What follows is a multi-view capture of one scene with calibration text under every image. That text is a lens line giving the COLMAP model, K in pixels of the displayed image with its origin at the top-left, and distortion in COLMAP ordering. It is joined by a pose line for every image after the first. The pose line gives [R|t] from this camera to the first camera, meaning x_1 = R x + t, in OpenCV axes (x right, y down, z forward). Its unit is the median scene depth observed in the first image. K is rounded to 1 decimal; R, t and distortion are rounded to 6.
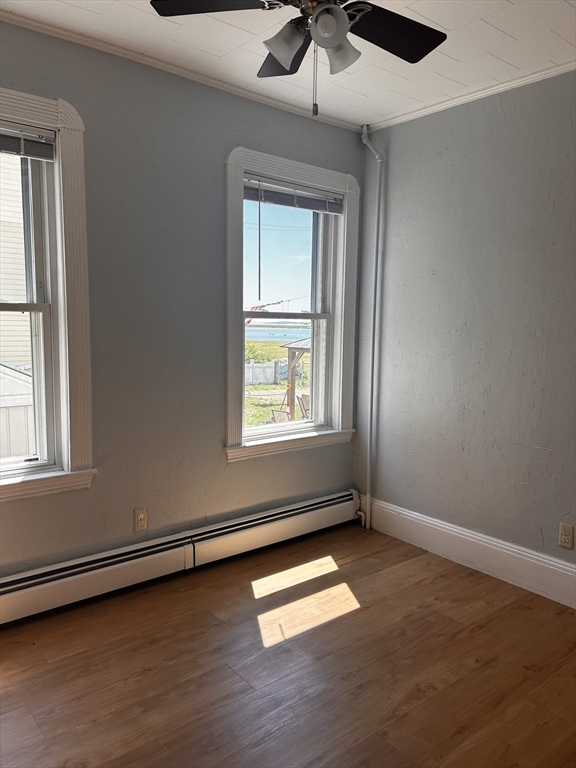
lens RADIAL K [[578.4, 0, 288.0], [0, 578.4, 384.0], [0, 0, 1]] dist [-0.001605, -0.005589]
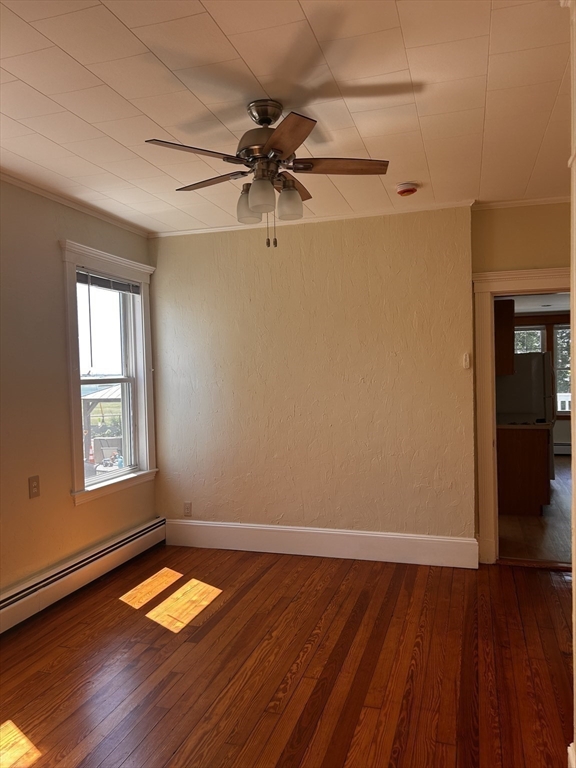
lens RADIAL K [[578.4, 0, 288.0], [0, 578.4, 384.0], [0, 0, 1]] dist [-0.001605, -0.005589]
pose [[0.841266, -0.030085, 0.539783, -0.353396], [0.074875, 0.995312, -0.061221, -0.005029], [-0.535411, 0.091919, 0.839575, -0.215402]]
